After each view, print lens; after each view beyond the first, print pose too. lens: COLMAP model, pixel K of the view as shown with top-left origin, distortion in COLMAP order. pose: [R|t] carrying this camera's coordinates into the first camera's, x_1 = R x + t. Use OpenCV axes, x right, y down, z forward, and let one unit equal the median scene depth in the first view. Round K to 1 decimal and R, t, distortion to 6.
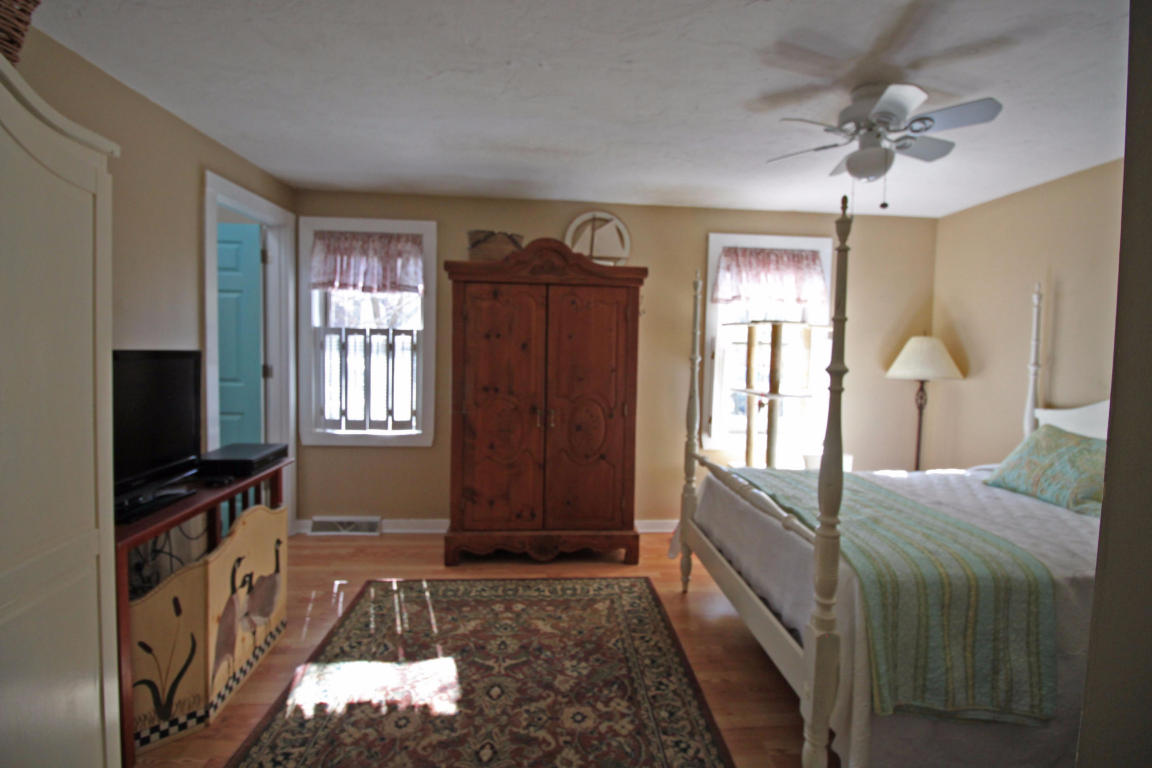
lens RADIAL K [[534.4, 0, 583.9], [0, 534.4, 377.8], [0, 0, 1]] dist [-0.004956, -0.010060]
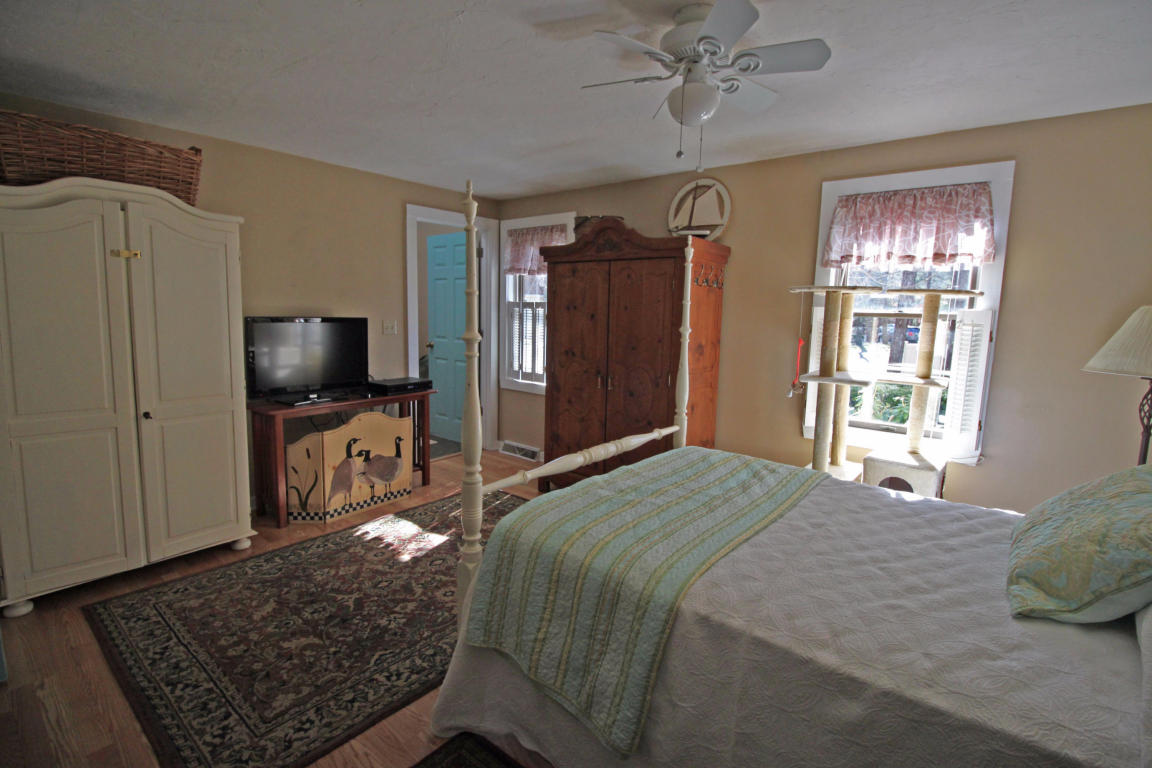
lens RADIAL K [[534.4, 0, 587.0], [0, 534.4, 379.2], [0, 0, 1]] dist [-0.004956, -0.010060]
pose [[0.730071, 0.083887, -0.678203, 0.892020], [-0.046116, 0.996223, 0.073580, -0.013022], [0.681813, -0.022443, 0.731182, 0.212802]]
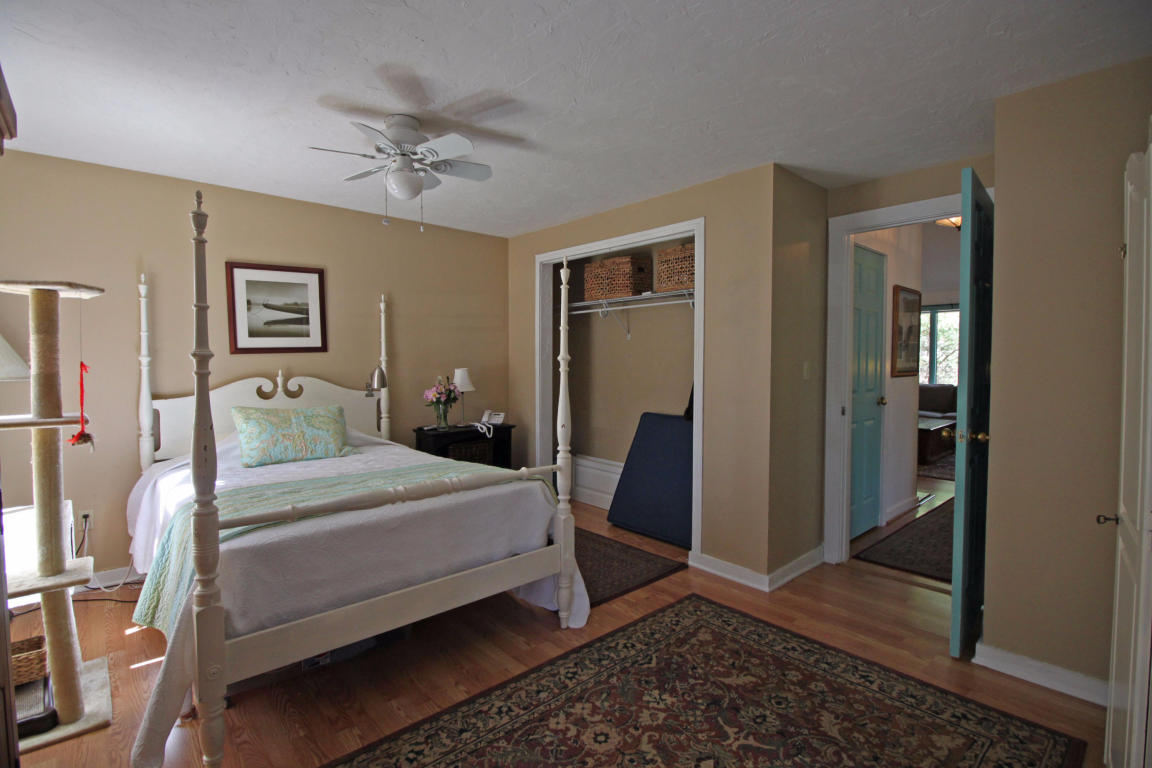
lens RADIAL K [[534.4, 0, 582.7], [0, 534.4, 380.3], [0, 0, 1]] dist [-0.004956, -0.010060]
pose [[-0.615427, -0.053129, 0.786401, -0.556685], [0.027219, 0.995698, 0.088570, -0.058690], [-0.787724, 0.075914, -0.611333, 1.244652]]
